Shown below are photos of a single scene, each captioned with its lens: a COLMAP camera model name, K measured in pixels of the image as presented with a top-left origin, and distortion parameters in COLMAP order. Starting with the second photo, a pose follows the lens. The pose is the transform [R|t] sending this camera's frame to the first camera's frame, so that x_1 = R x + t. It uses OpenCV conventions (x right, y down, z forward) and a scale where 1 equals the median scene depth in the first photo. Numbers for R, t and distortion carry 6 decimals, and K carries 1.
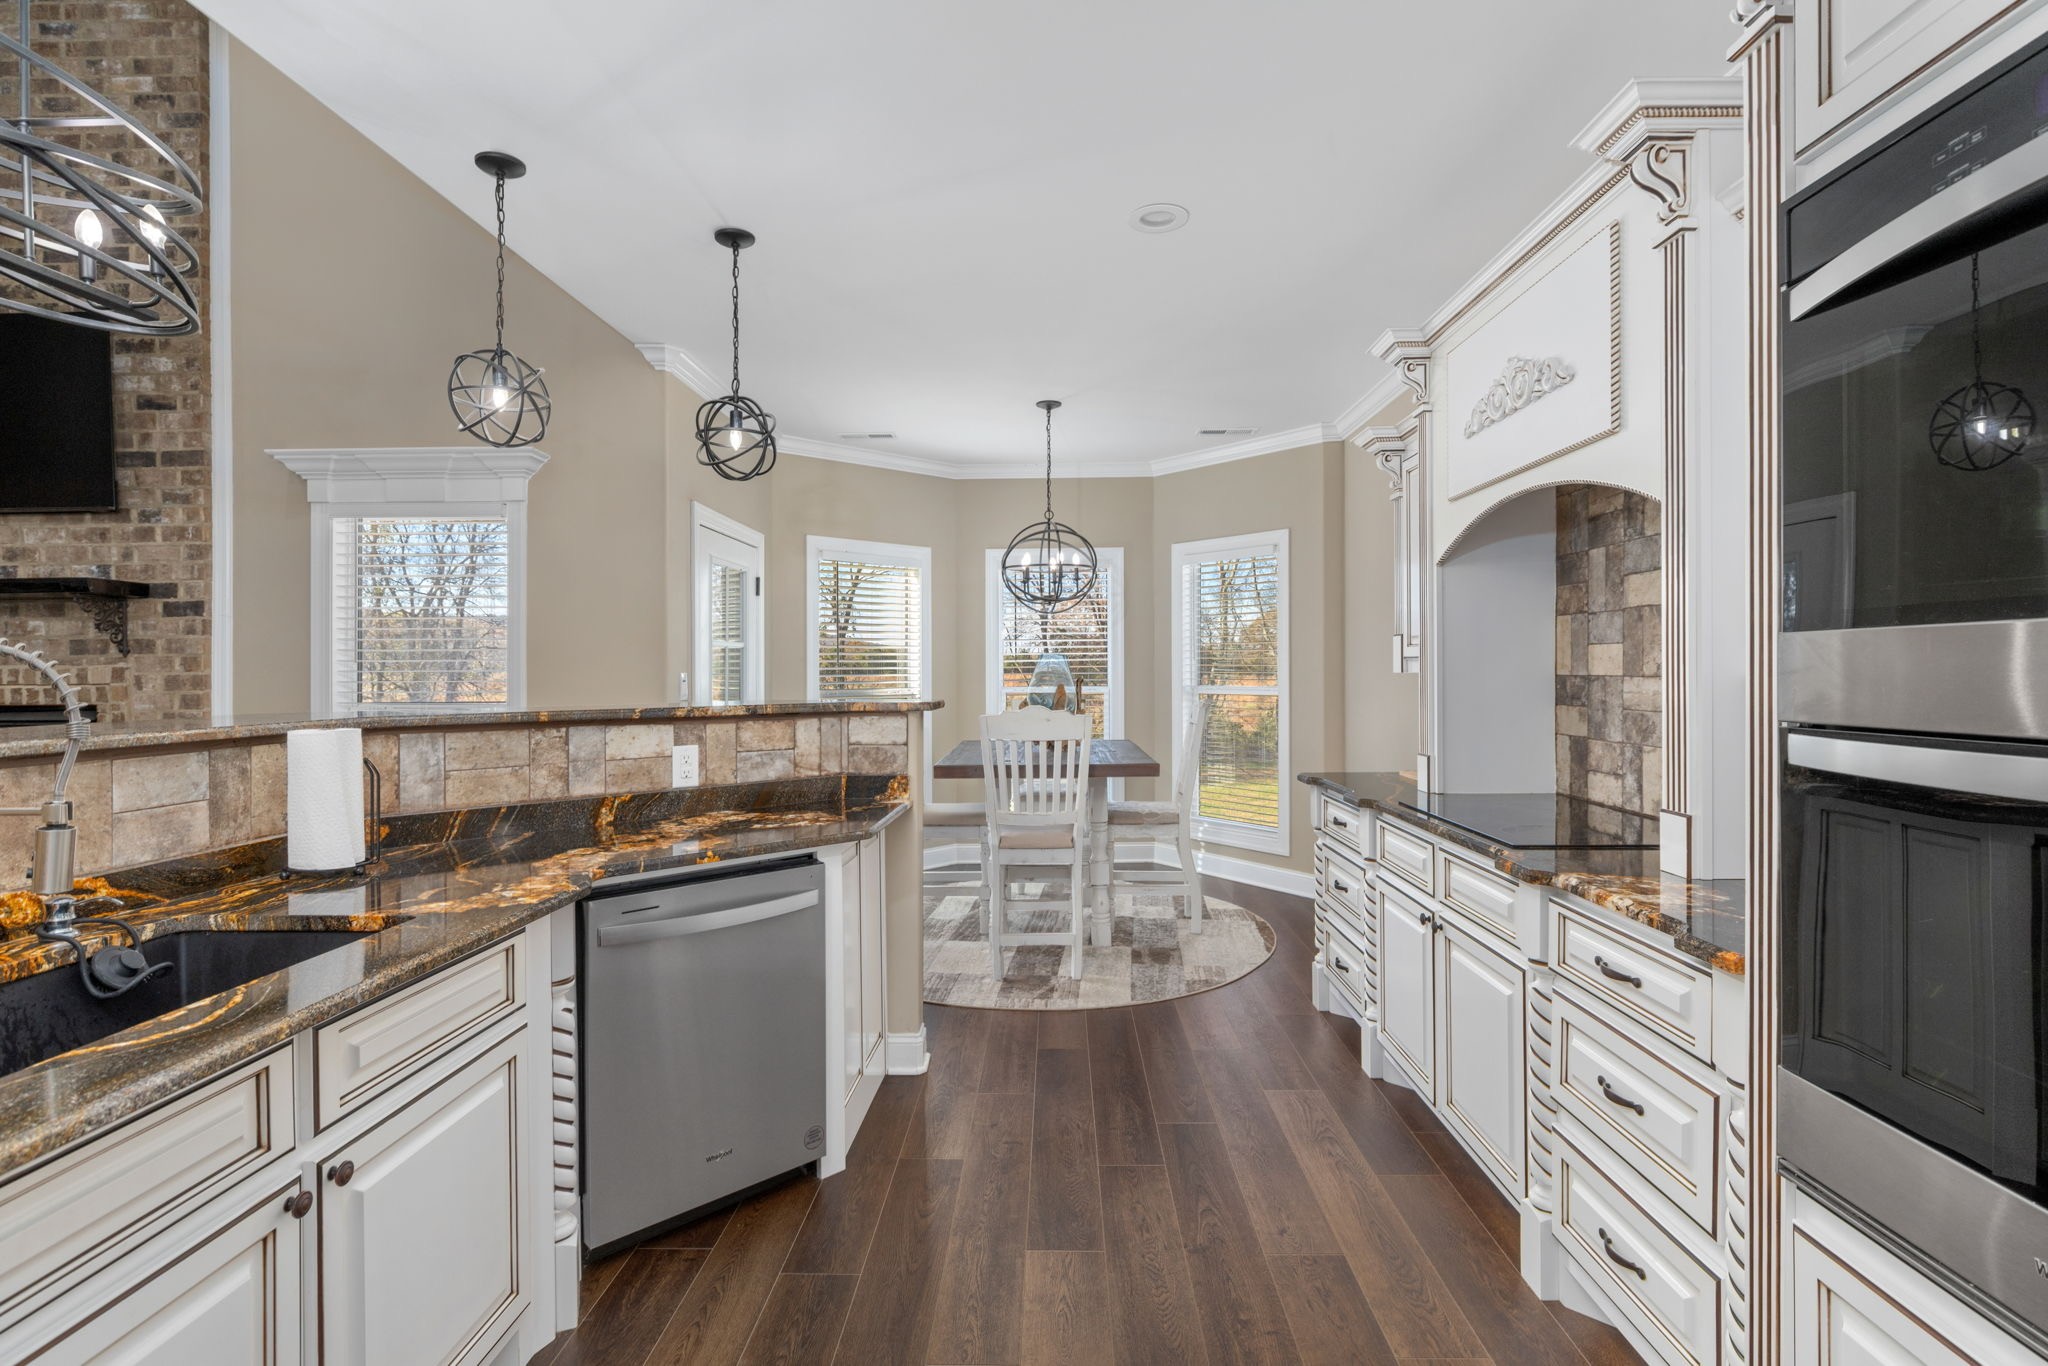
lens RADIAL K [[971.6, 0, 1035.0], [0, 971.6, 672.6], [0, 0, 1]] dist [-0.004181, -0.000134]
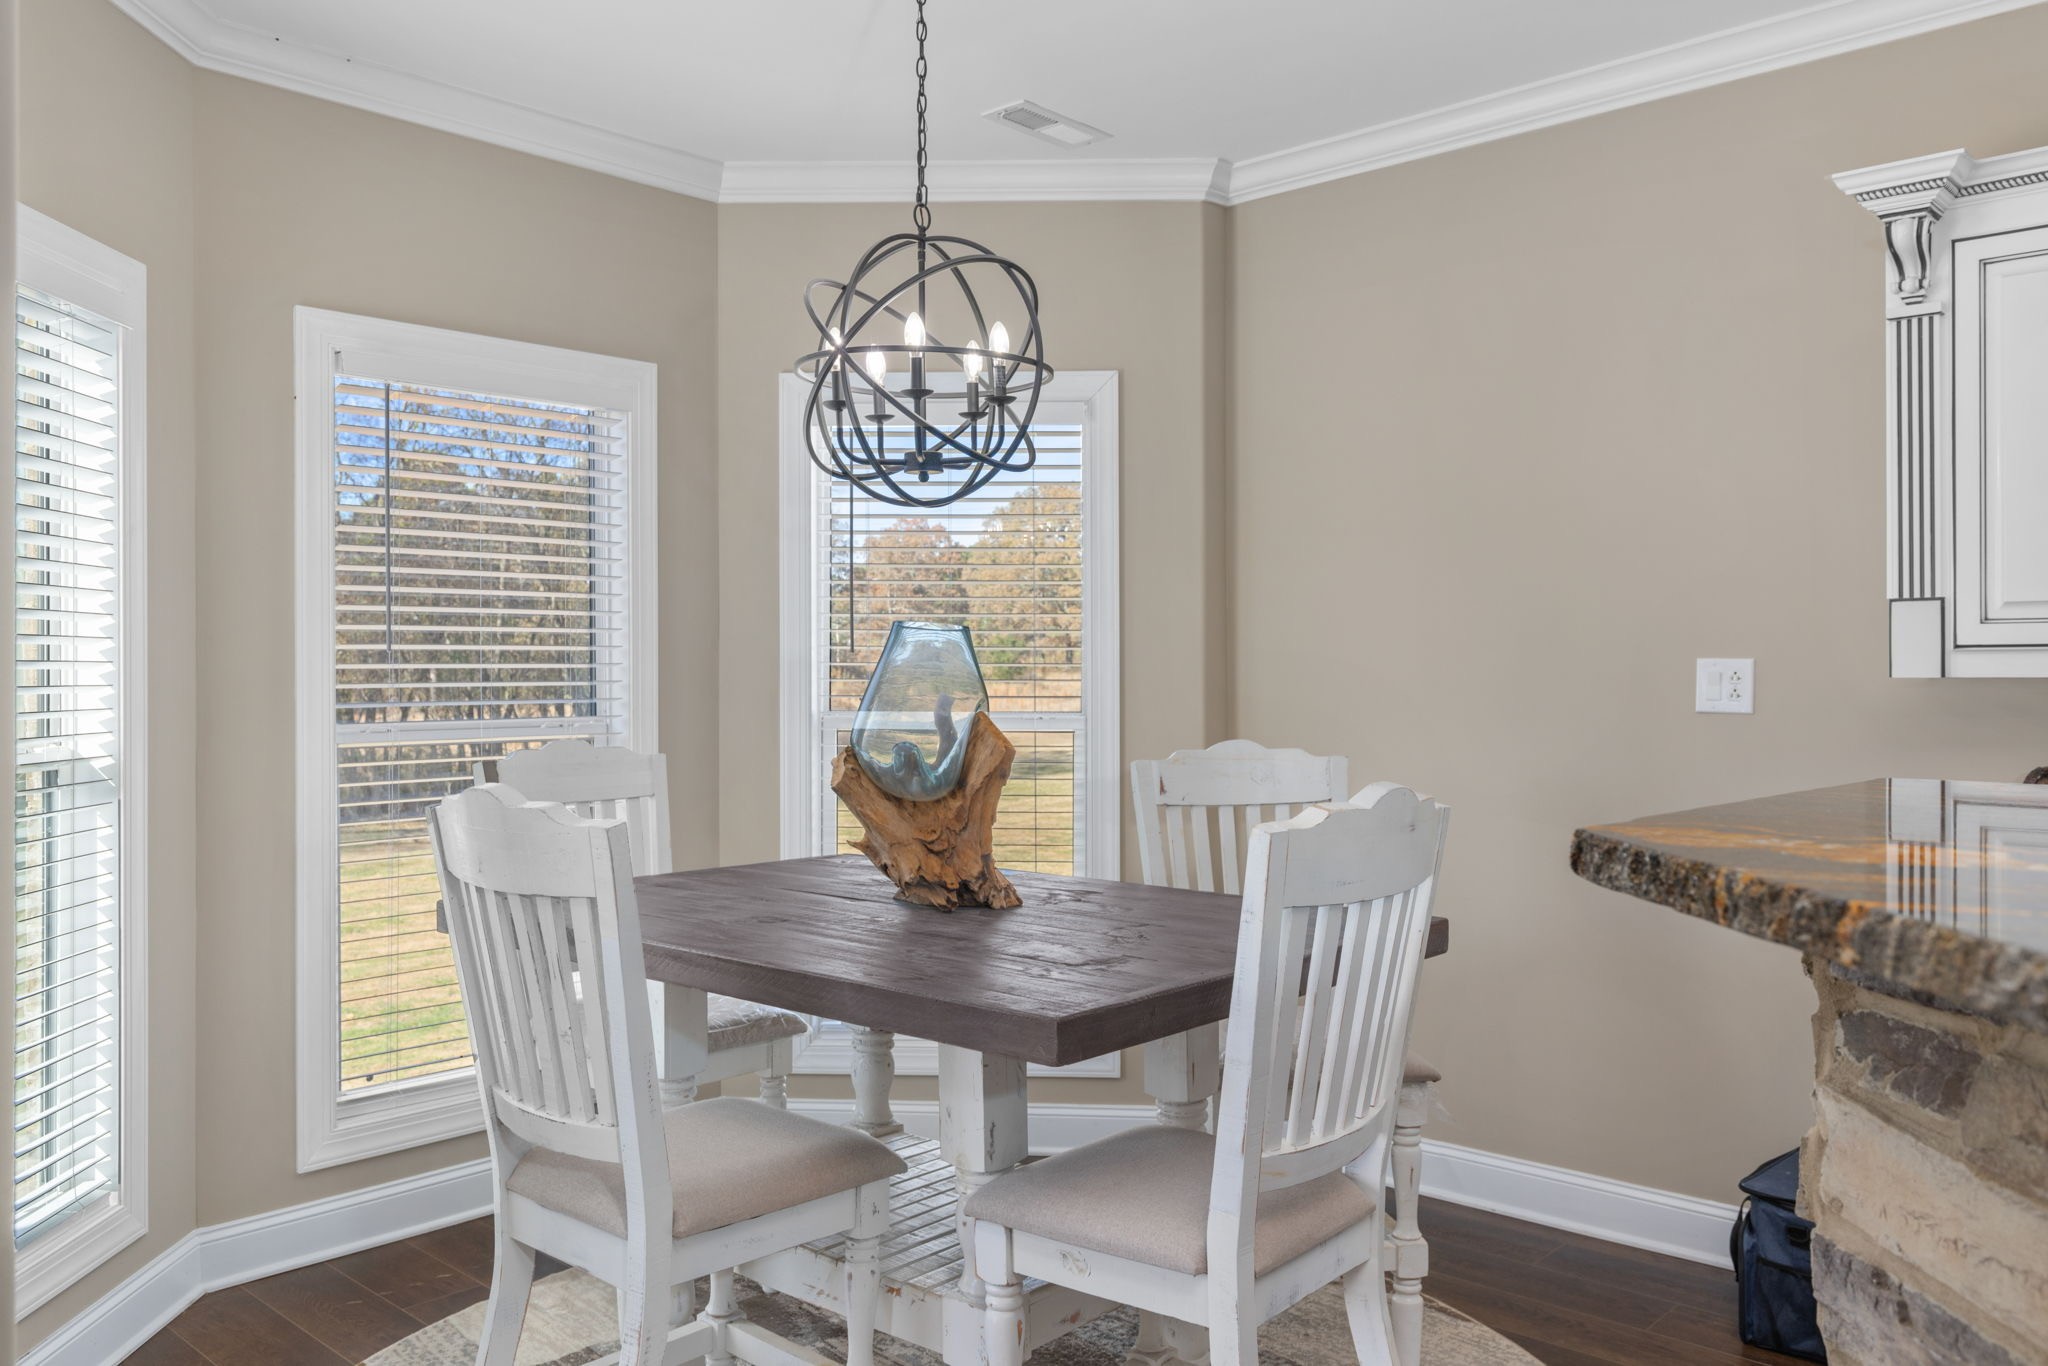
lens RADIAL K [[1525.0, 0, 1090.6], [0, 1525.0, 672.4], [0, 0, 1]] dist [-0.006472, -0.002607]
pose [[0.643428, 0.003503, 0.765498, -0.429826], [0.002656, 0.999973, -0.006808, 0.001309], [-0.765502, 0.006413, 0.643402, 0.759534]]
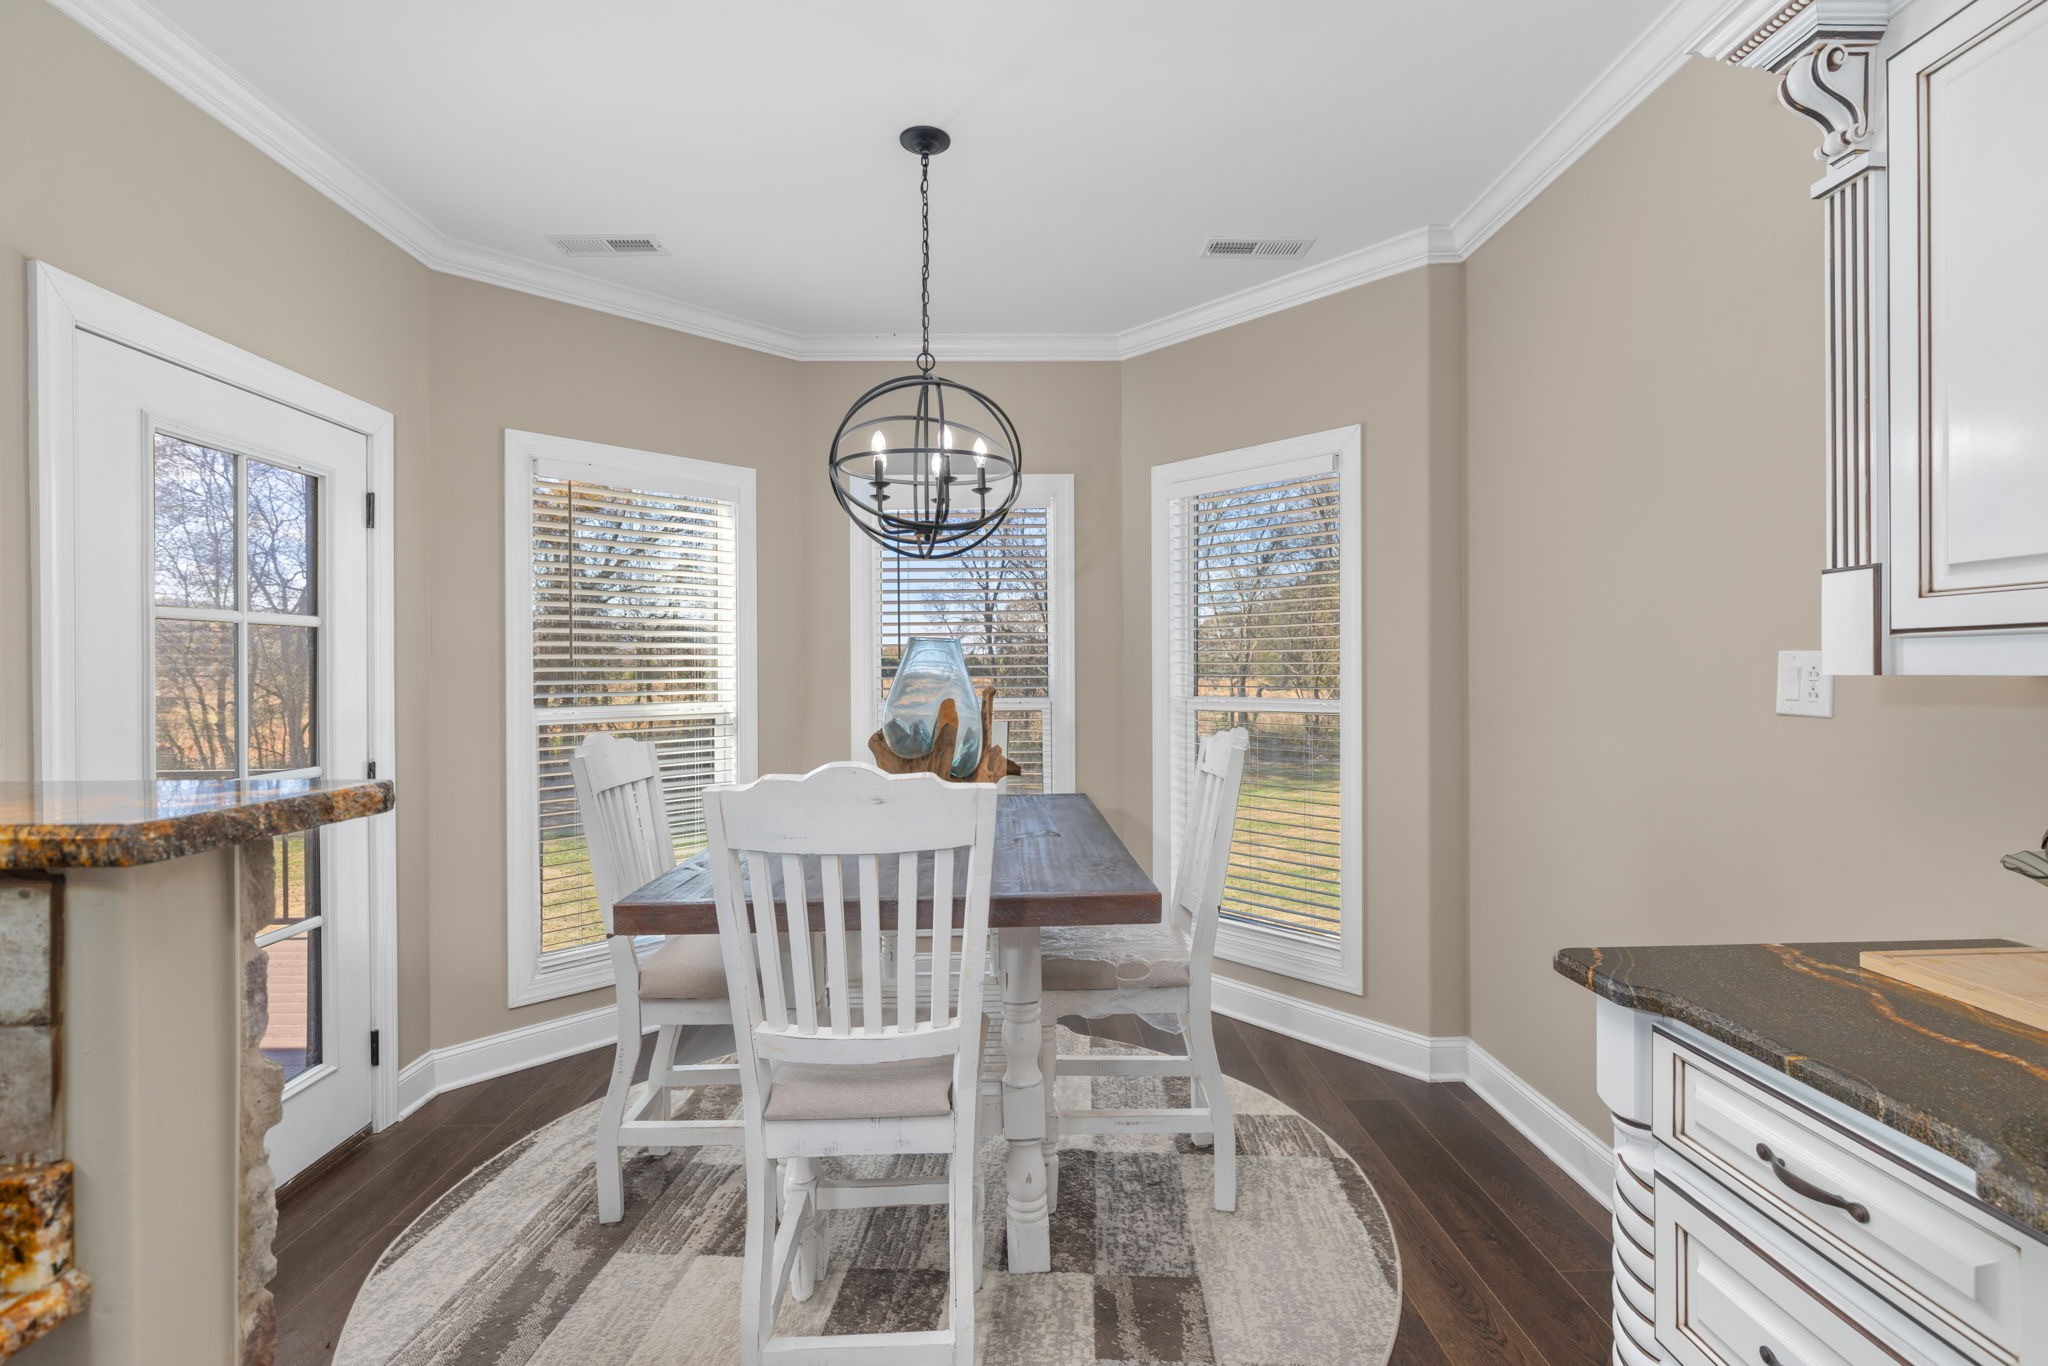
lens RADIAL K [[985.0, 0, 1036.8], [0, 985.0, 676.6], [0, 0, 1]] dist [-0.000672, 0.000048]
pose [[0.998464, -0.001369, 0.055391, 0.053067], [0.001324, 0.999999, 0.000835, -0.000181], [-0.055392, -0.000760, 0.998464, 0.603305]]
